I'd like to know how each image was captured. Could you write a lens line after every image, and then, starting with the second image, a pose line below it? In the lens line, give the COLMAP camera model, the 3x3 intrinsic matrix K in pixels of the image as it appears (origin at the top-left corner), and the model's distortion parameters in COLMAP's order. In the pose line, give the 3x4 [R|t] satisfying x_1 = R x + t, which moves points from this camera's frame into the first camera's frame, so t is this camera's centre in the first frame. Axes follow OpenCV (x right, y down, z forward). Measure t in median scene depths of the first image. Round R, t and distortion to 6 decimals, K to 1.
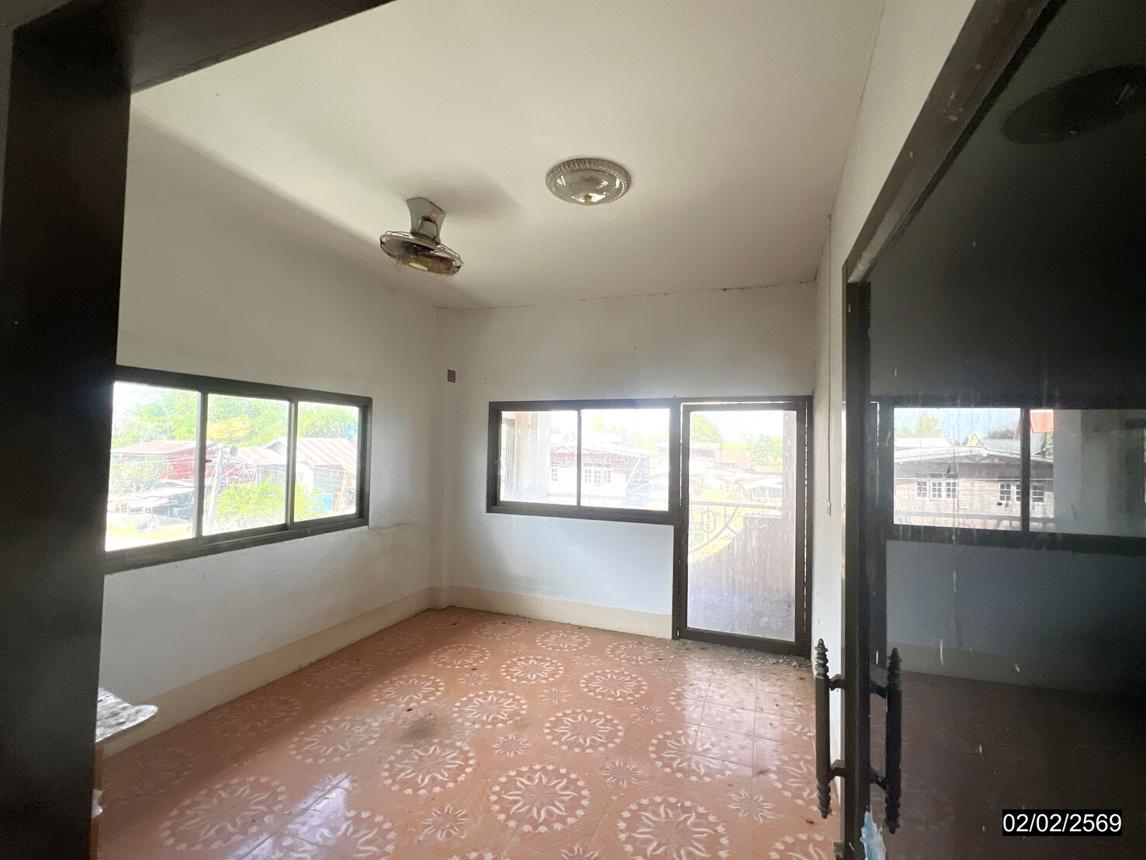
lens RADIAL K [[517.4, 0, 574.9], [0, 517.4, 429.6], [0, 0, 1]] dist [-0.000382, -0.000187]
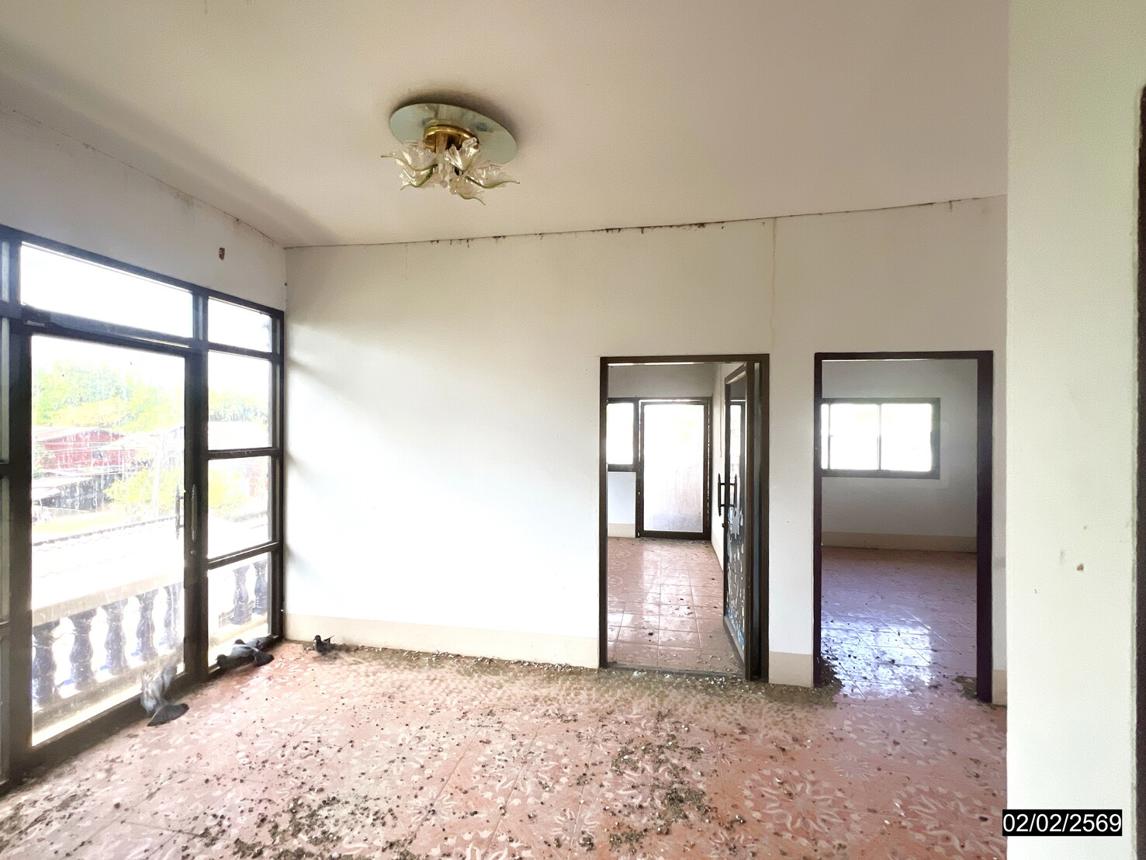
lens RADIAL K [[517.4, 0, 575.3], [0, 517.4, 427.9], [0, 0, 1]] dist [-0.000382, -0.000187]
pose [[0.983099, -0.010340, 0.182782, -0.323992], [0.004491, 0.999465, 0.032387, -0.018091], [-0.183019, -0.031019, 0.982620, -0.654630]]
